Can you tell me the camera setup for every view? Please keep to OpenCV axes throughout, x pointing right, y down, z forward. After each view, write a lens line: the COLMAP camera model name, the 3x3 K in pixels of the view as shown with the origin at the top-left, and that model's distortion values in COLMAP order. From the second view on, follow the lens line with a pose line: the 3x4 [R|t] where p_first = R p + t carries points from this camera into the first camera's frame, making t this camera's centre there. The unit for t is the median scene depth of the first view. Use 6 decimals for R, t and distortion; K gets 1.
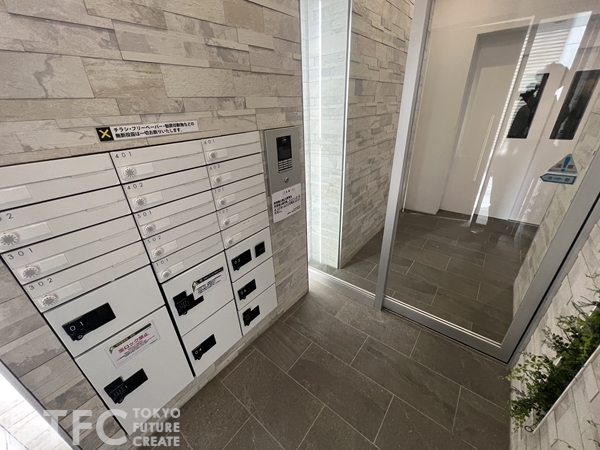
lens RADIAL K [[239.8, 0, 300.0], [0, 239.8, 225.0], [0, 0, 1]] dist [-0.002273, -0.000066]
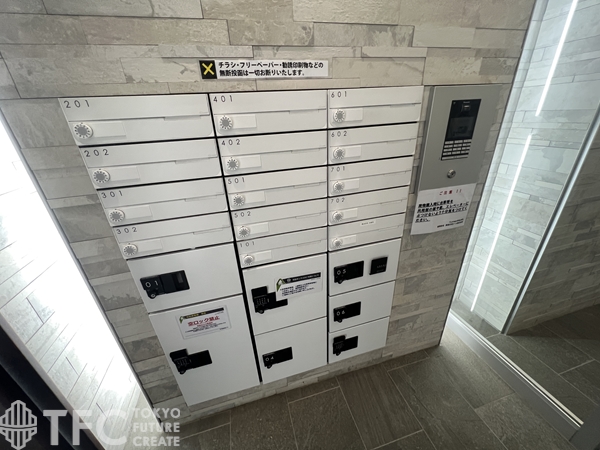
lens RADIAL K [[239.8, 0, 300.0], [0, 239.8, 225.0], [0, 0, 1]] dist [-0.002273, -0.000066]
pose [[0.809196, 0.248214, -0.532533, -0.012007], [-0.246960, 0.966115, 0.075047, -0.010912], [0.533117, 0.070786, 0.843075, 0.347246]]
